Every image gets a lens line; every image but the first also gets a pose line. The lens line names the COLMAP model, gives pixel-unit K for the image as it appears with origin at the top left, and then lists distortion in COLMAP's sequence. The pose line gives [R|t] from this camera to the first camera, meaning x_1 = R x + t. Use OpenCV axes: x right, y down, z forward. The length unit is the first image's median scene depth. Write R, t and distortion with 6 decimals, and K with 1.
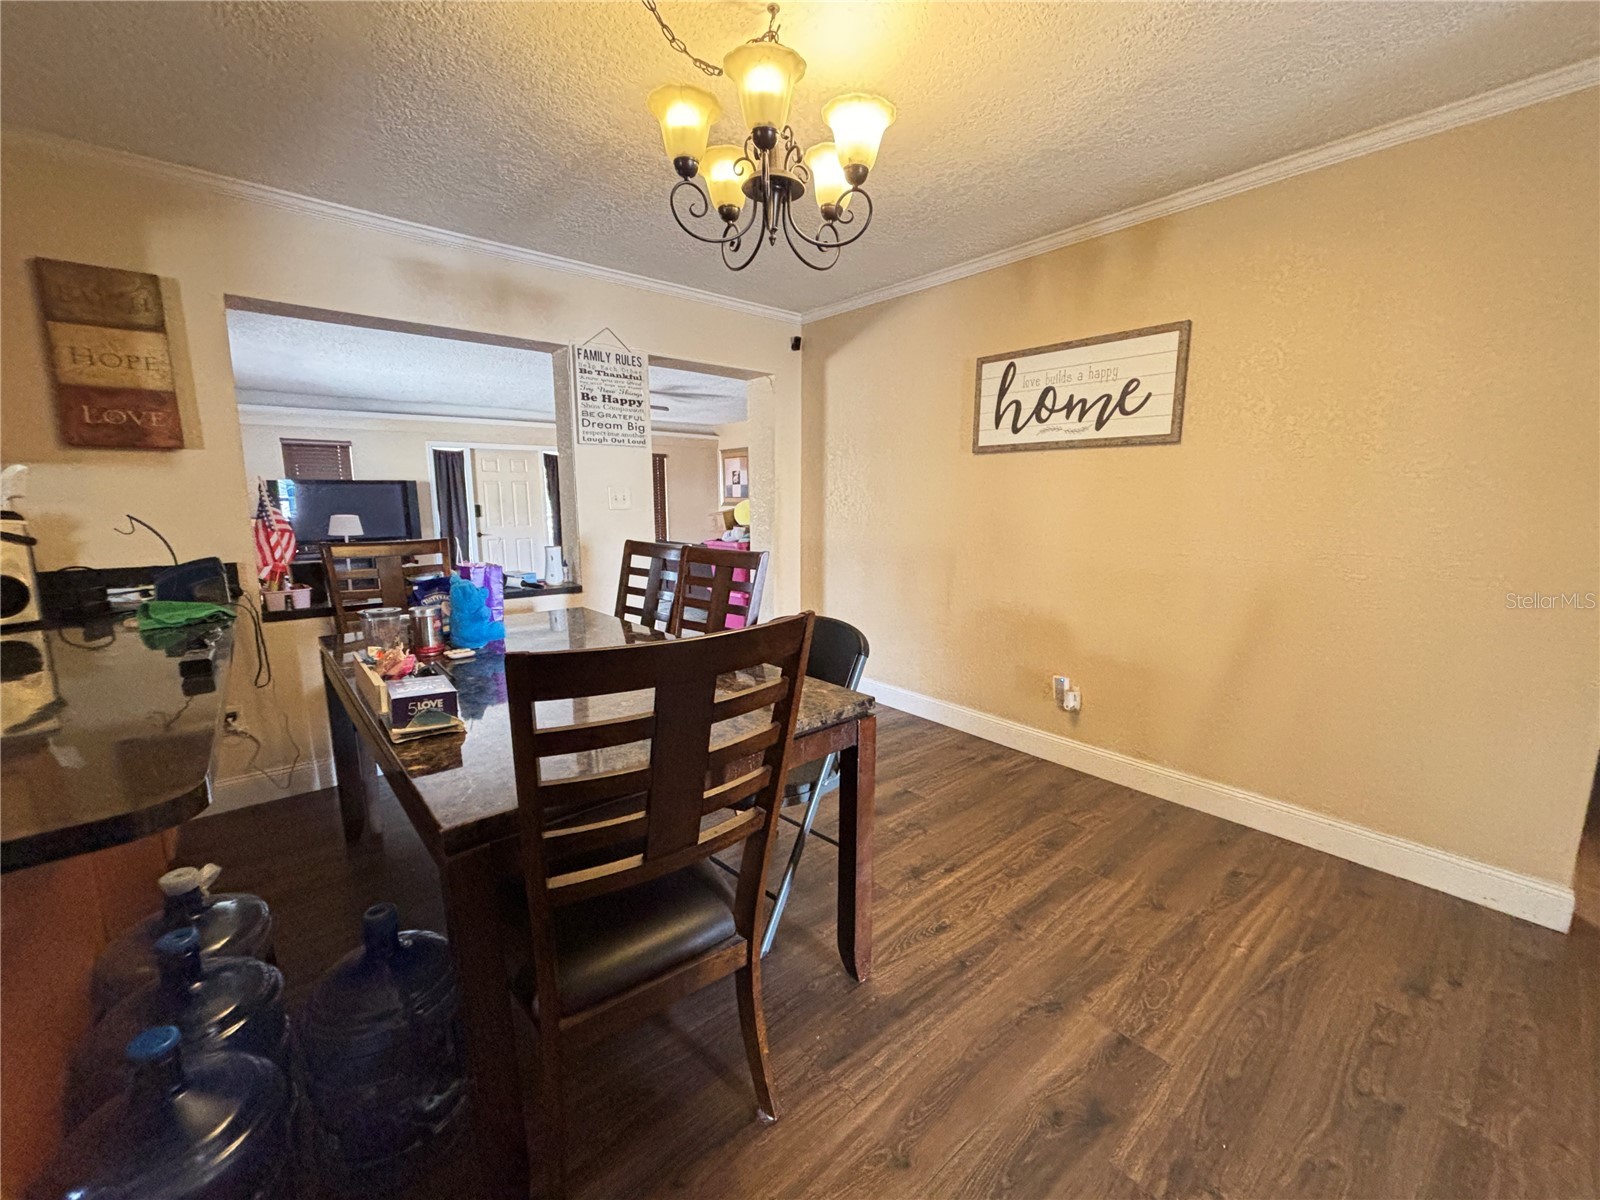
lens RADIAL K [[642.2, 0, 806.3], [0, 642.2, 599.0], [0, 0, 1]] dist [-0.009062, 0.001951]
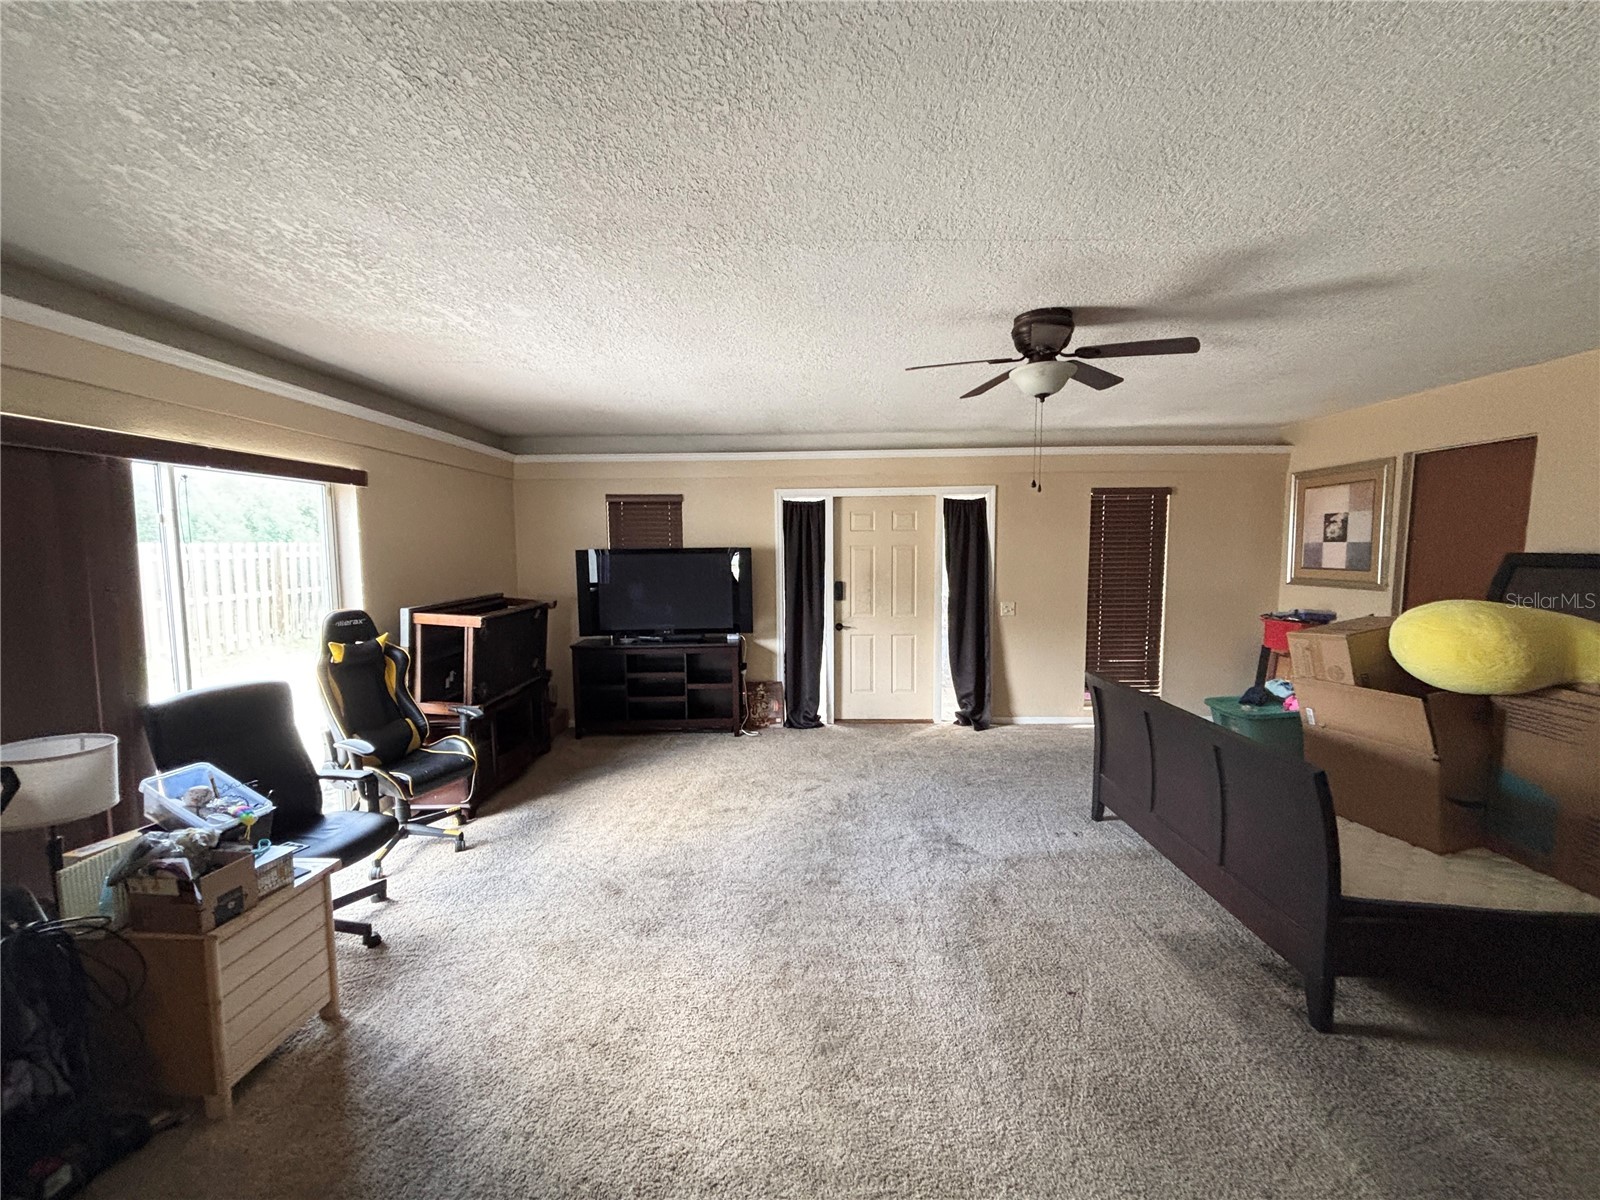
lens RADIAL K [[642.2, 0, 797.2], [0, 642.2, 607.1], [0, 0, 1]] dist [-0.009062, 0.001951]
pose [[0.745745, 0.053853, -0.664051, -0.287829], [-0.095231, 0.995109, -0.026247, -0.262261], [0.659390, 0.082812, 0.747226, 1.277902]]
